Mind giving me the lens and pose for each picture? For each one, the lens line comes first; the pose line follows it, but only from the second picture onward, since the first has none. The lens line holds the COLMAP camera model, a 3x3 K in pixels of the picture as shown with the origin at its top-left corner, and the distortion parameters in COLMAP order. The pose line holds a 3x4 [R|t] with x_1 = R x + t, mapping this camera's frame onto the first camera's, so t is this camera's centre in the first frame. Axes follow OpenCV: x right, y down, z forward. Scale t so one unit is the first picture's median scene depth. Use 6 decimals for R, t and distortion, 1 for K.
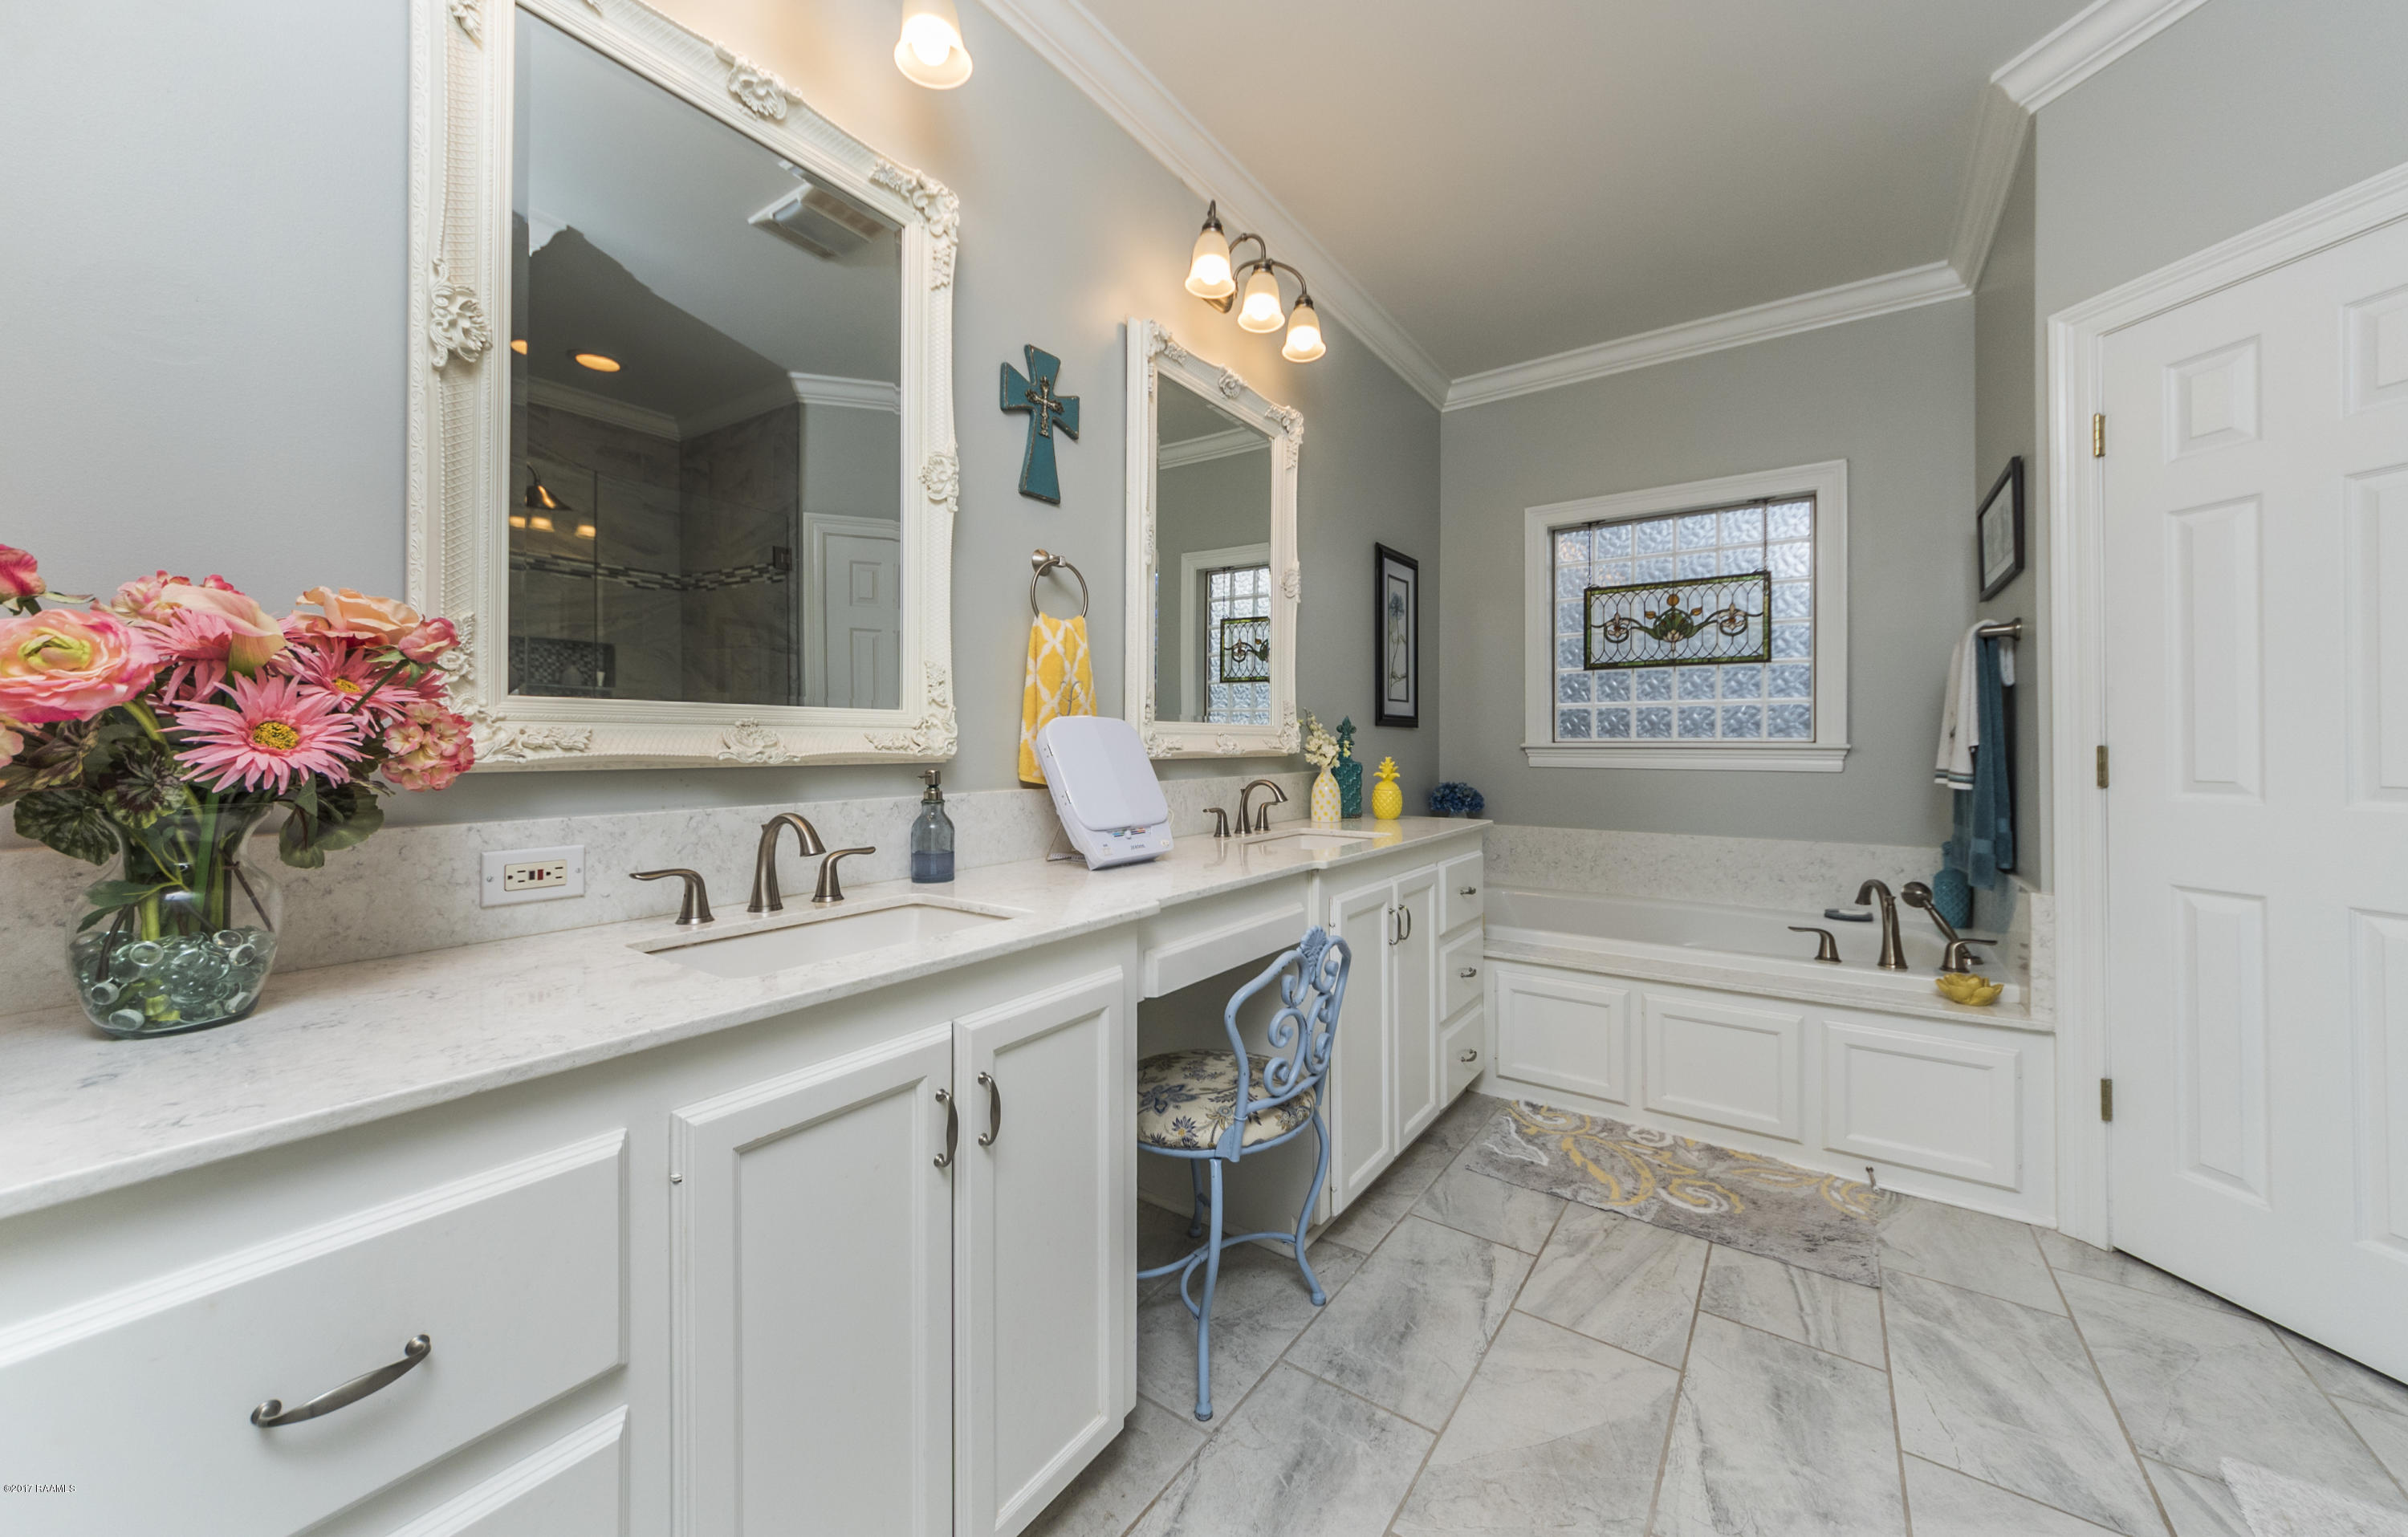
lens RADIAL K [[859.3, 0, 1200.2], [0, 859.3, 737.6], [0, 0, 1]] dist [0.000232, 0.000066]
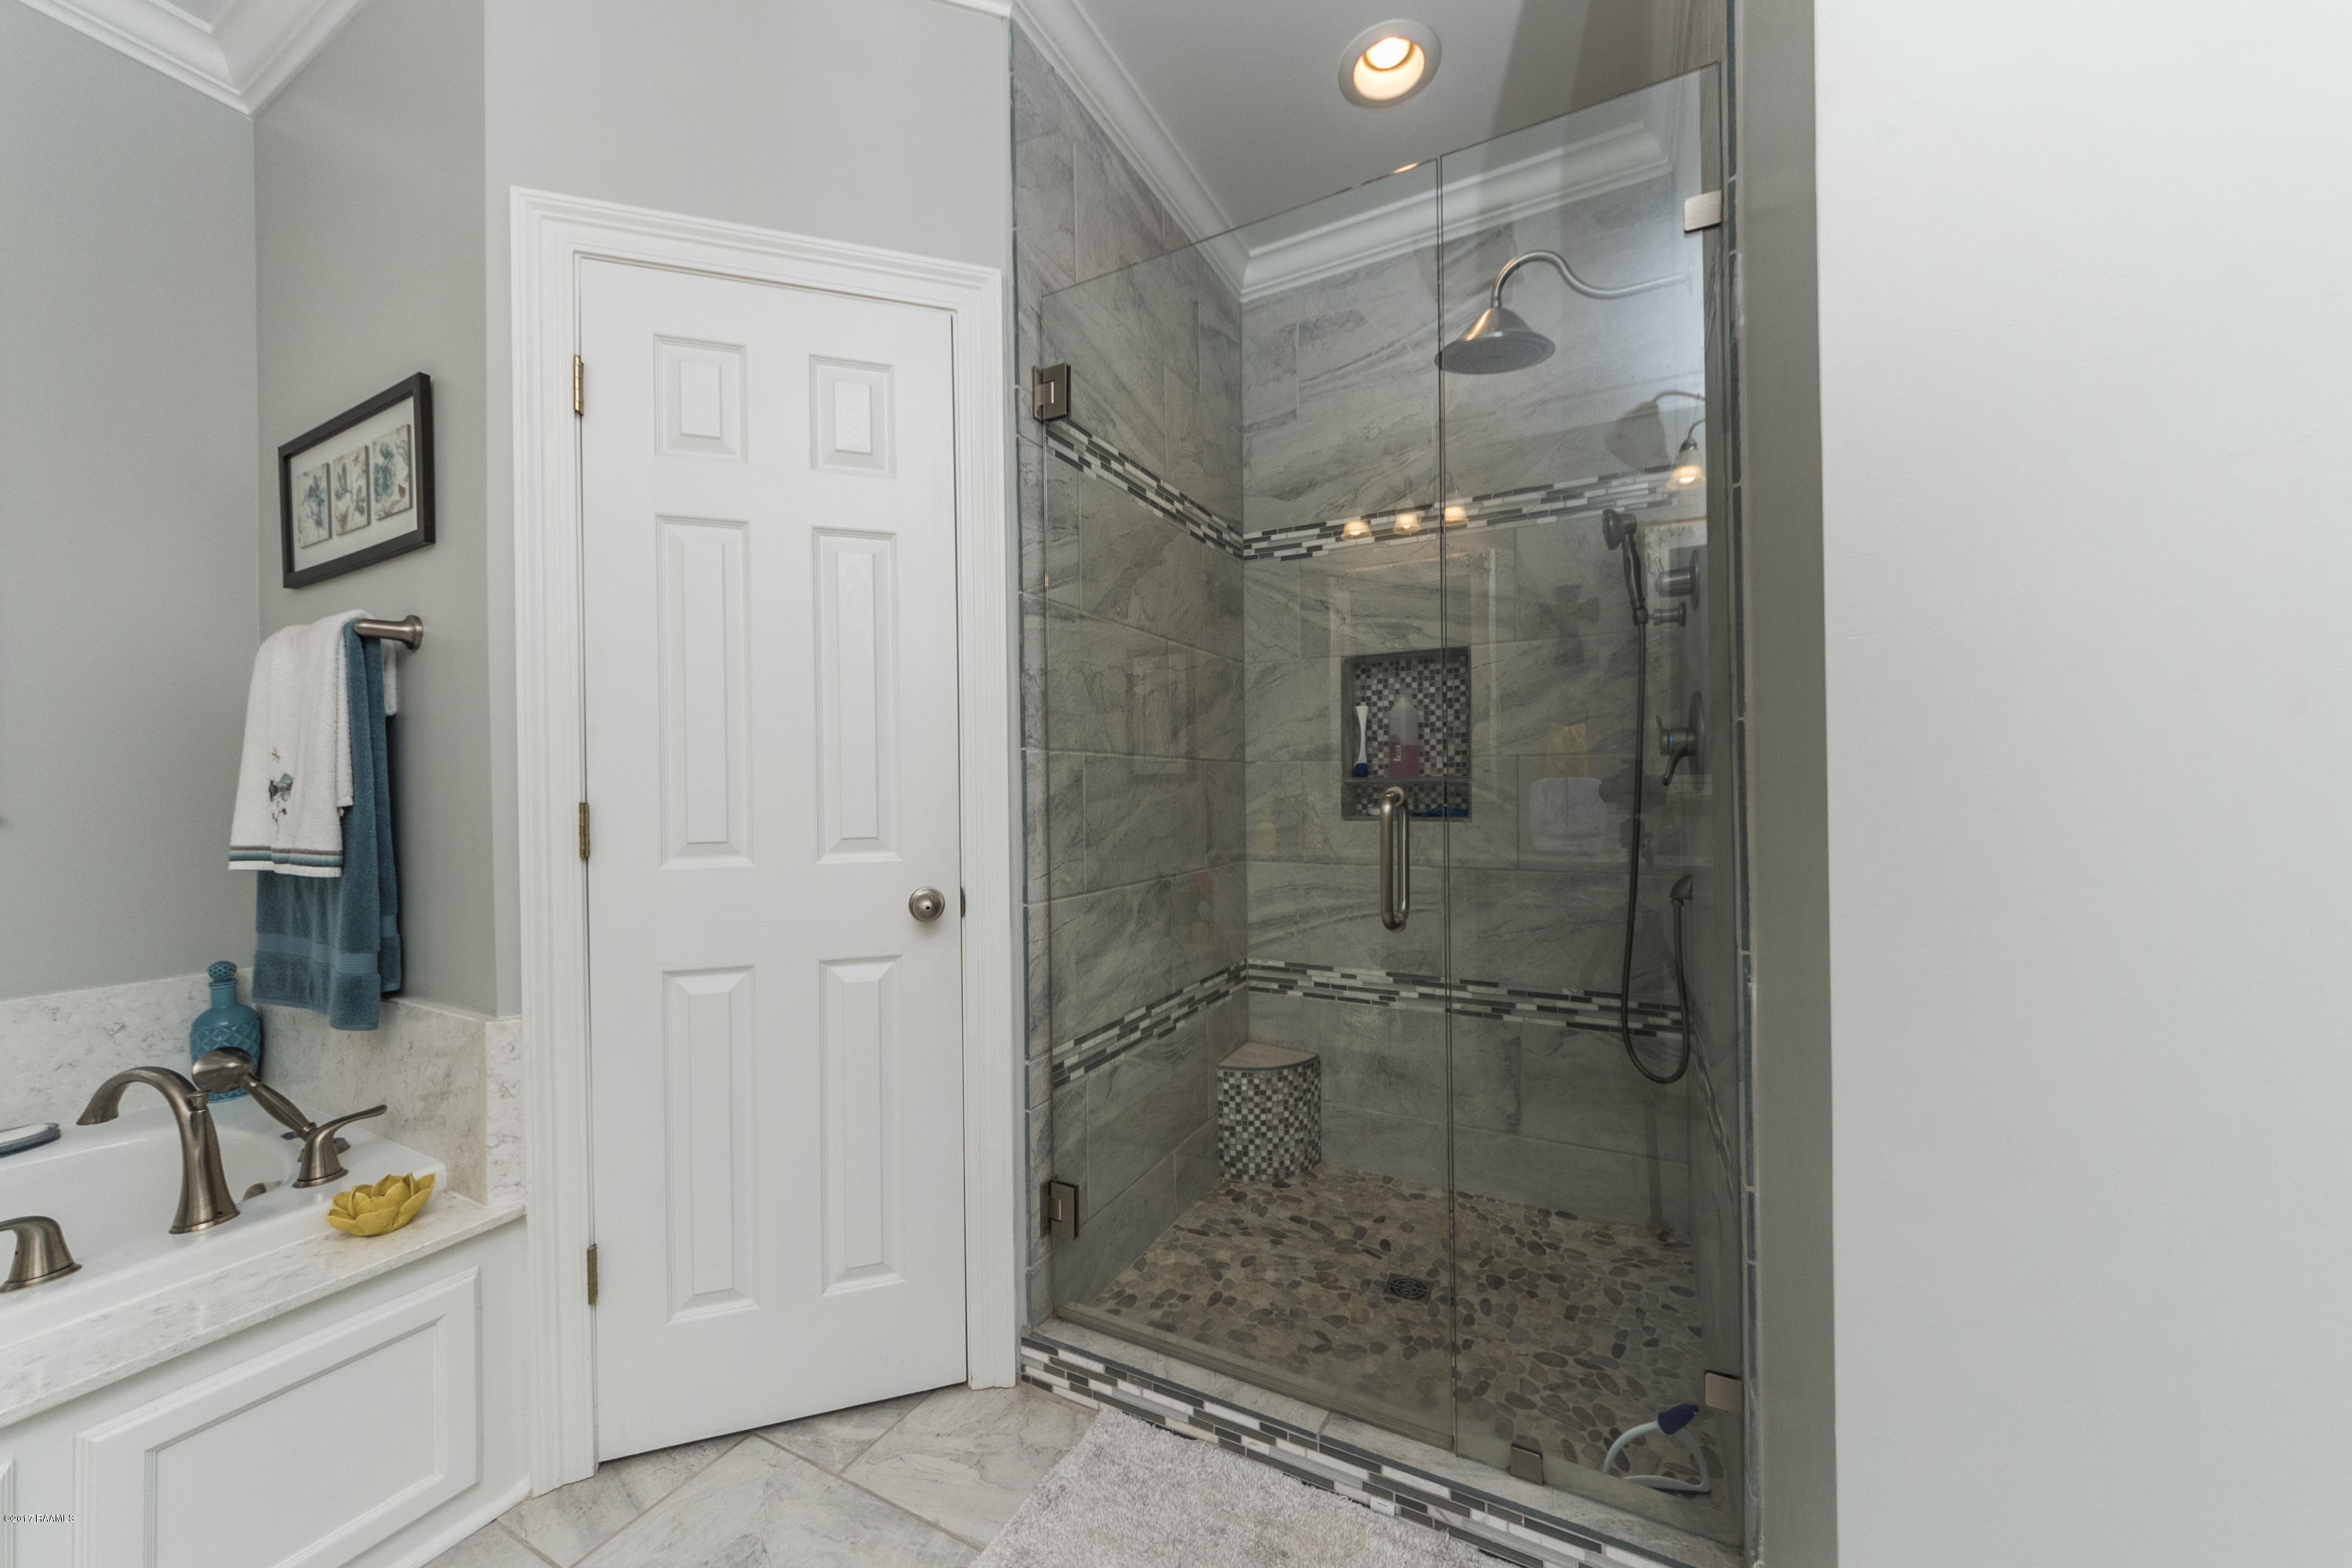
lens RADIAL K [[846.6, 0, 1176.0], [0, 846.6, 784.0], [0, 0, 1]] dist [-0.000238, -0.000078]
pose [[-0.136323, 0.004495, 0.990654, 0.143446], [0.008538, 0.999958, -0.003362, 0.000377], [-0.990628, 0.007999, -0.136355, 0.337820]]
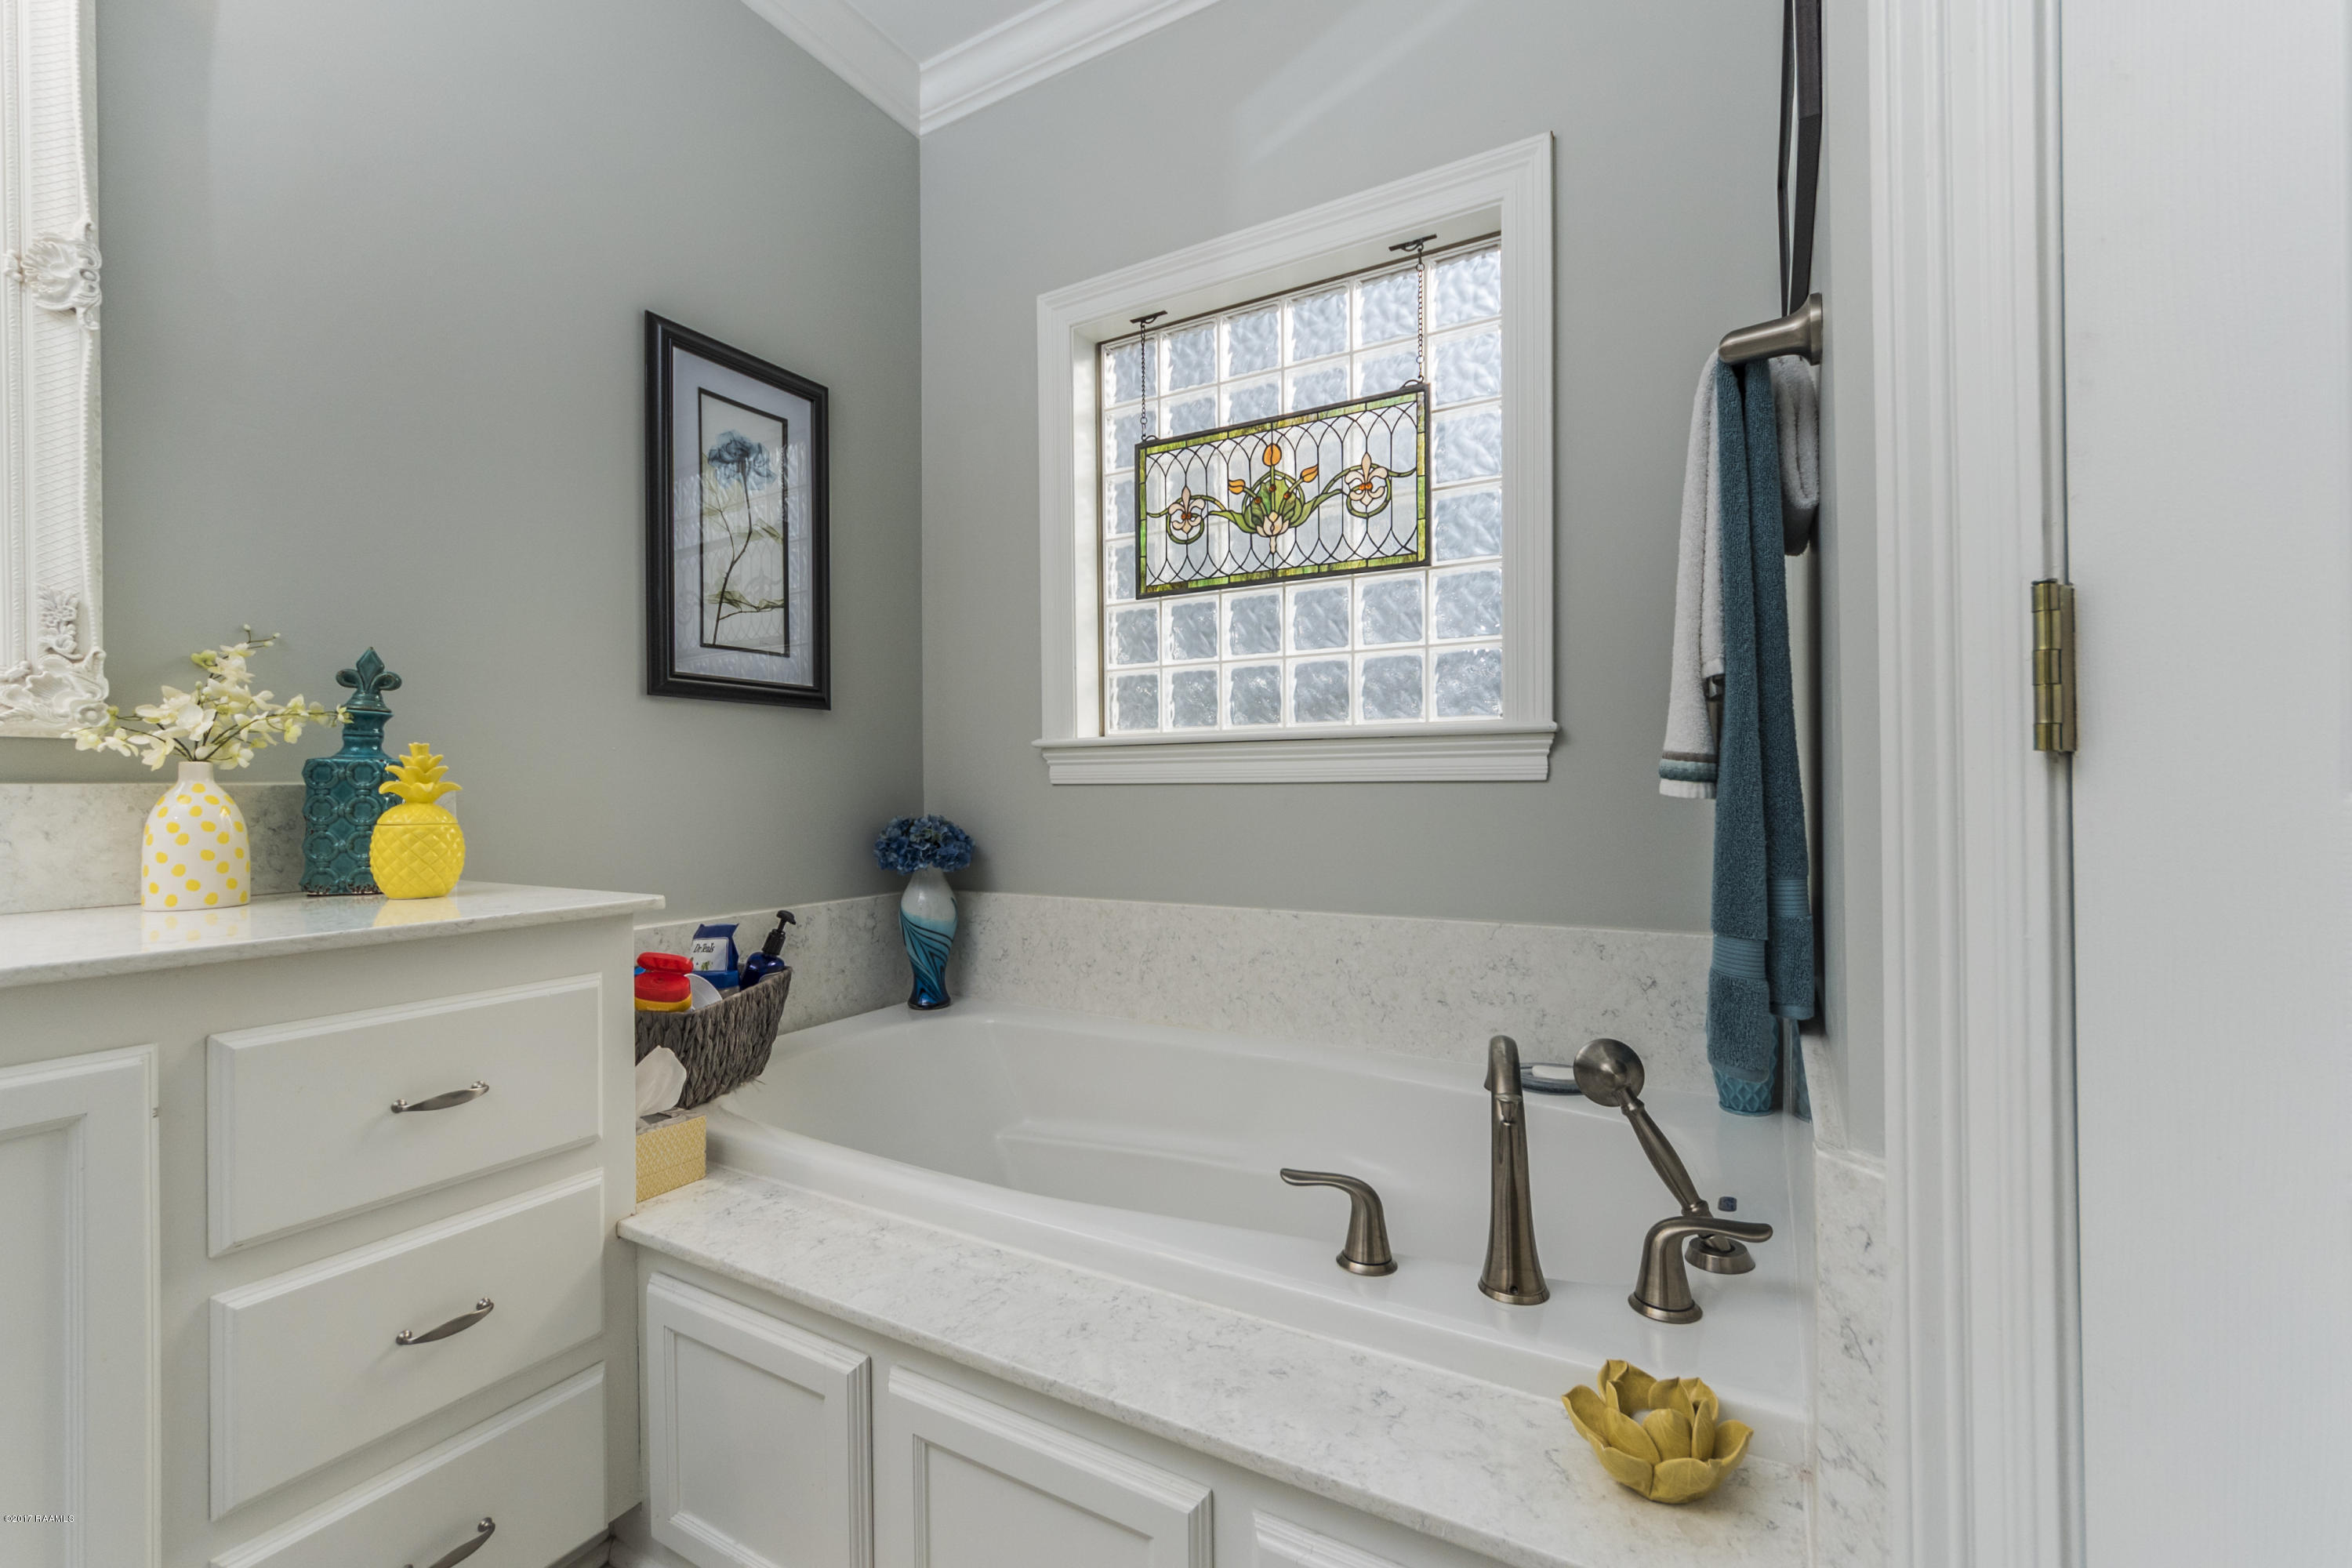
lens RADIAL K [[986.5, 0, 1176.0], [0, 986.5, 784.0], [0, 0, 1]] dist [-0.007822, 0.000012]
pose [[0.994541, -0.007148, 0.104104, 0.444781], [0.006764, 0.999969, 0.004036, 0.035921], [-0.104130, -0.003310, 0.994558, 0.431816]]
